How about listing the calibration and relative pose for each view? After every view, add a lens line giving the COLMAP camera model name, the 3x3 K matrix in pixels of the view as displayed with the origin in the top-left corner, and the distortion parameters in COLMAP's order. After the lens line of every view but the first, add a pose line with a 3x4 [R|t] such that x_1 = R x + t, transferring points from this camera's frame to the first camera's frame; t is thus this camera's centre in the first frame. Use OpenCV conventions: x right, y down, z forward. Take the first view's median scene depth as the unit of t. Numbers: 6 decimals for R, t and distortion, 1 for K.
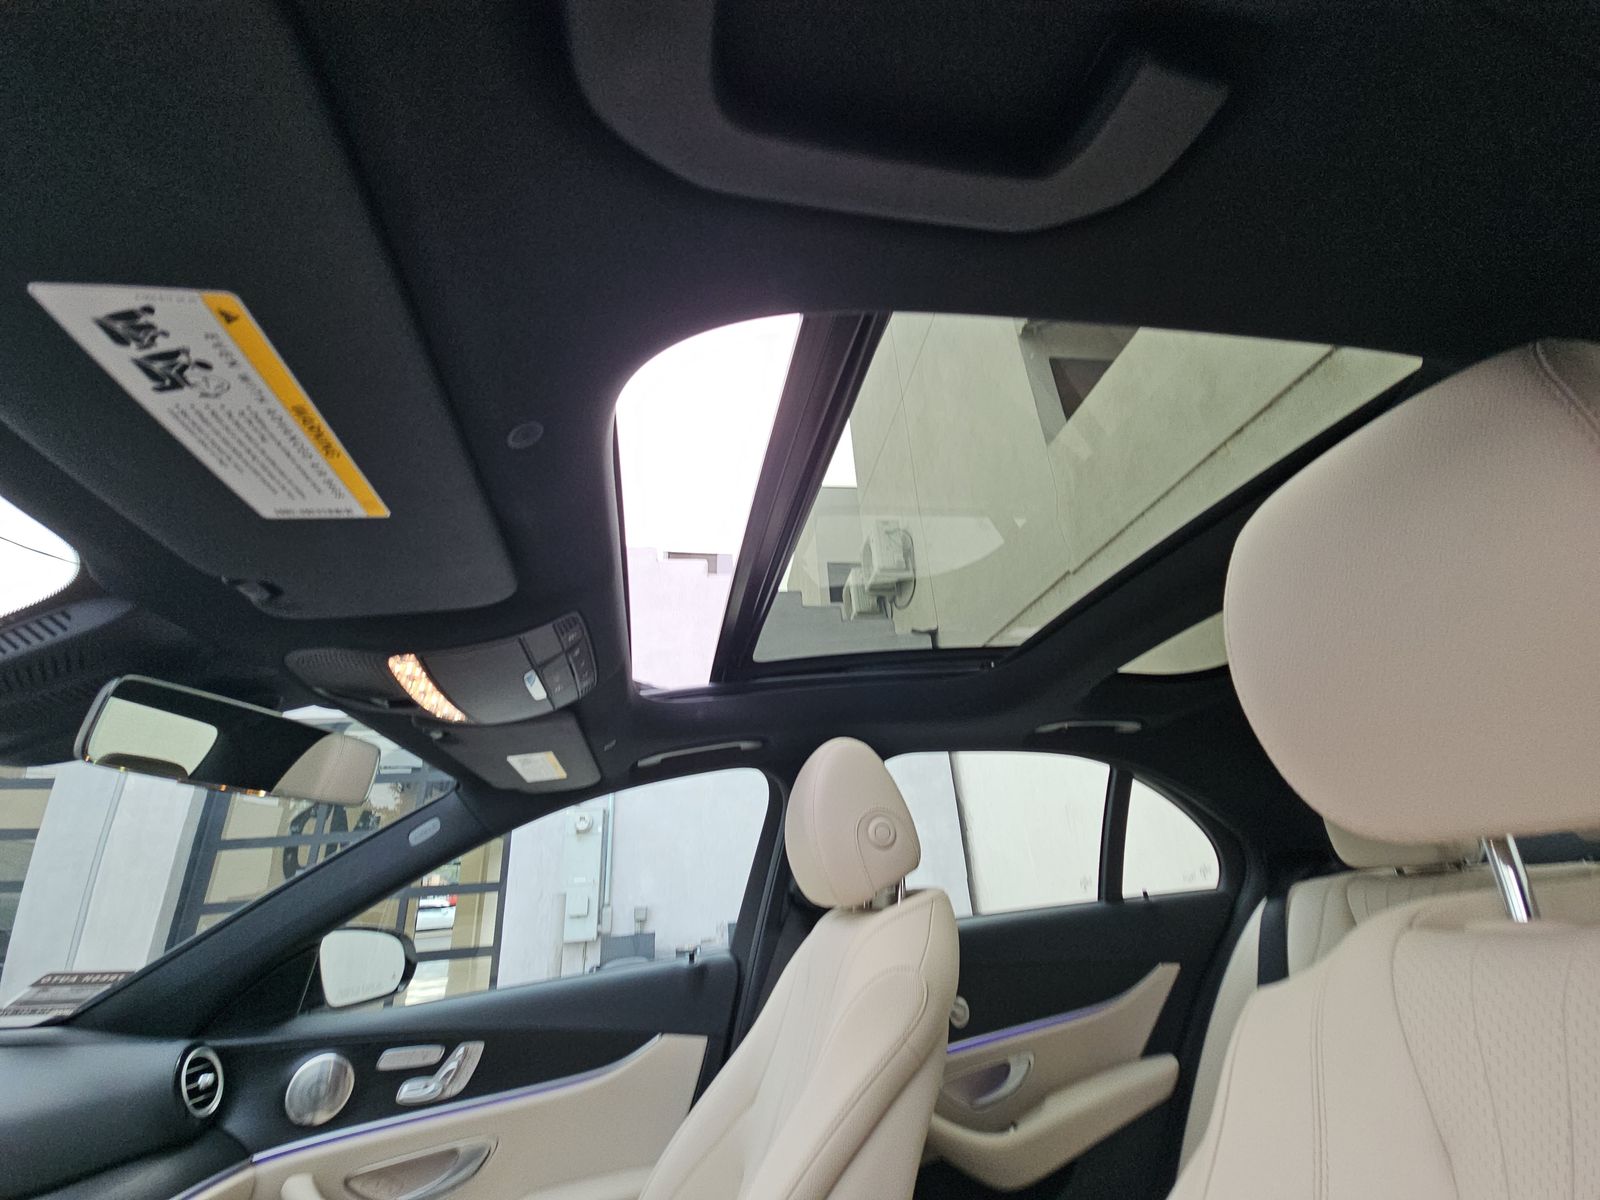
lens RADIAL K [[650.4, 0, 800.0], [0, 650.4, 600.0], [0, 0, 1]] dist [0.004089, -0.004237]
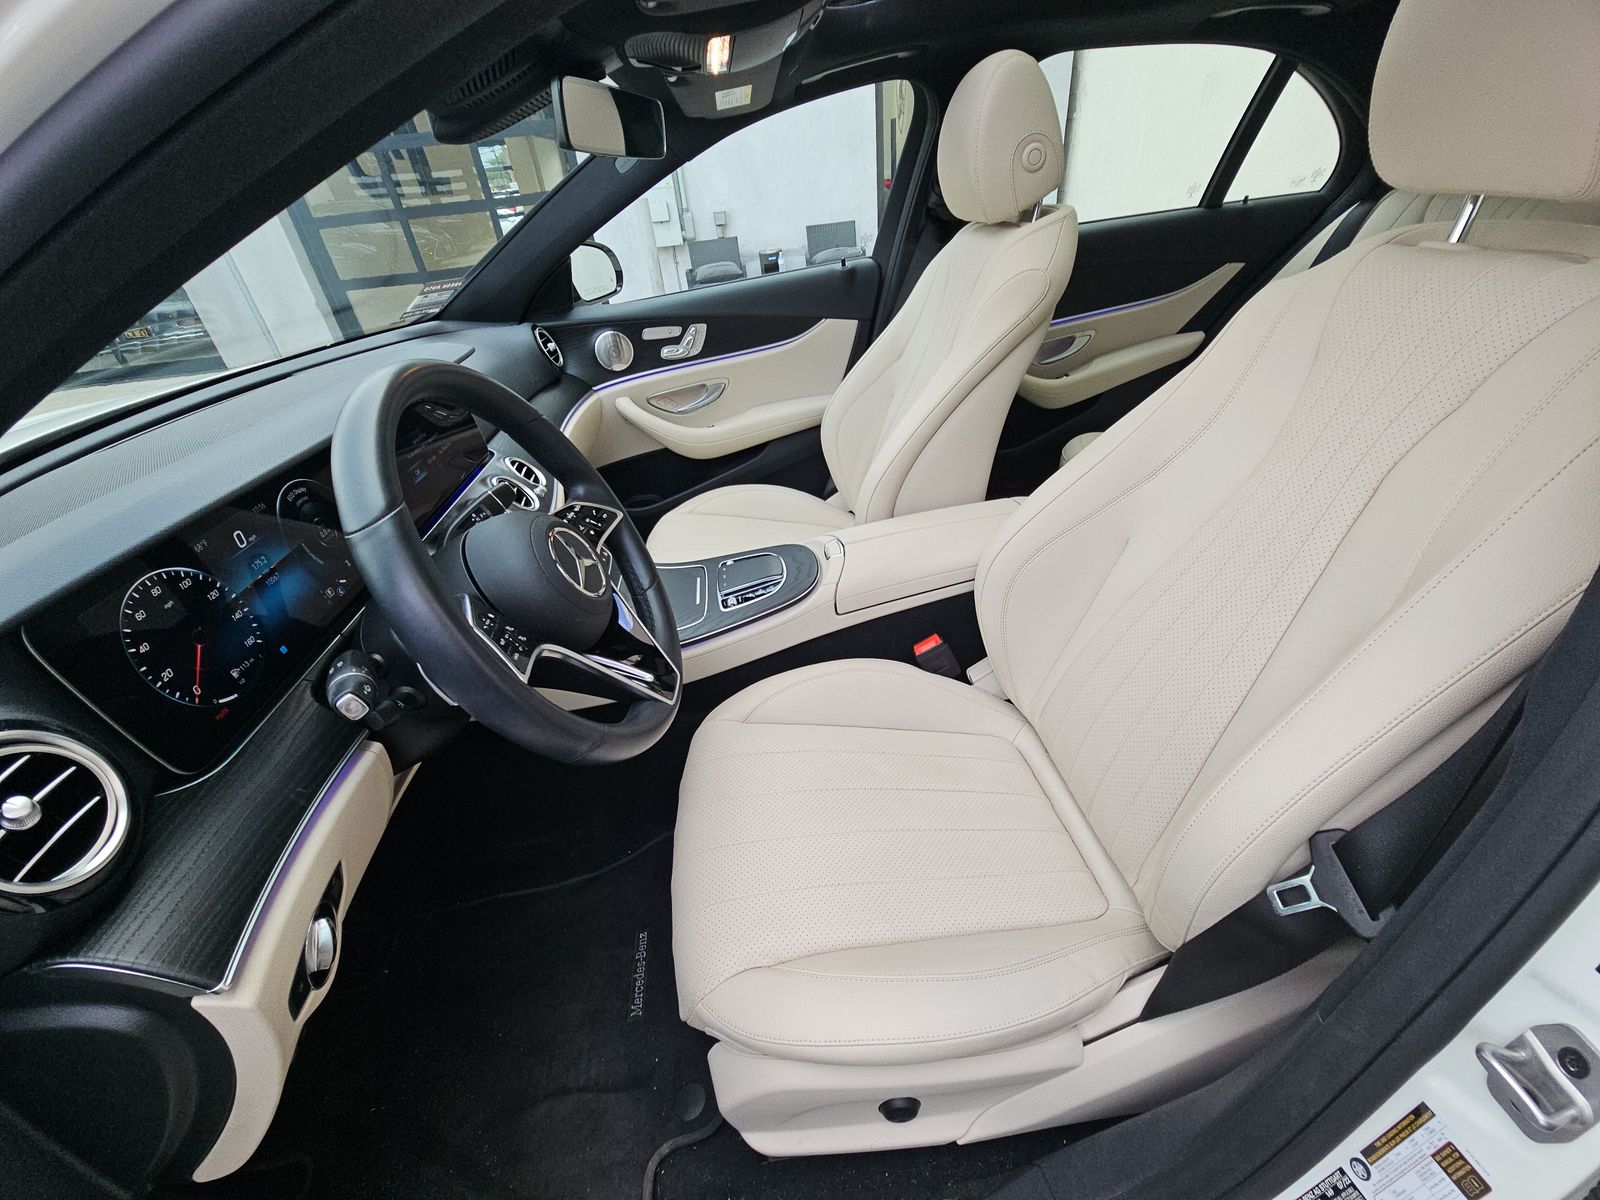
lens RADIAL K [[650.4, 0, 800.0], [0, 650.4, 600.0], [0, 0, 1]] dist [0.004089, -0.004237]
pose [[0.996768, 0.026916, -0.075688, -0.146640], [0.048207, 0.553270, 0.831606, -0.155548], [0.064259, -0.832567, 0.550184, -0.265606]]
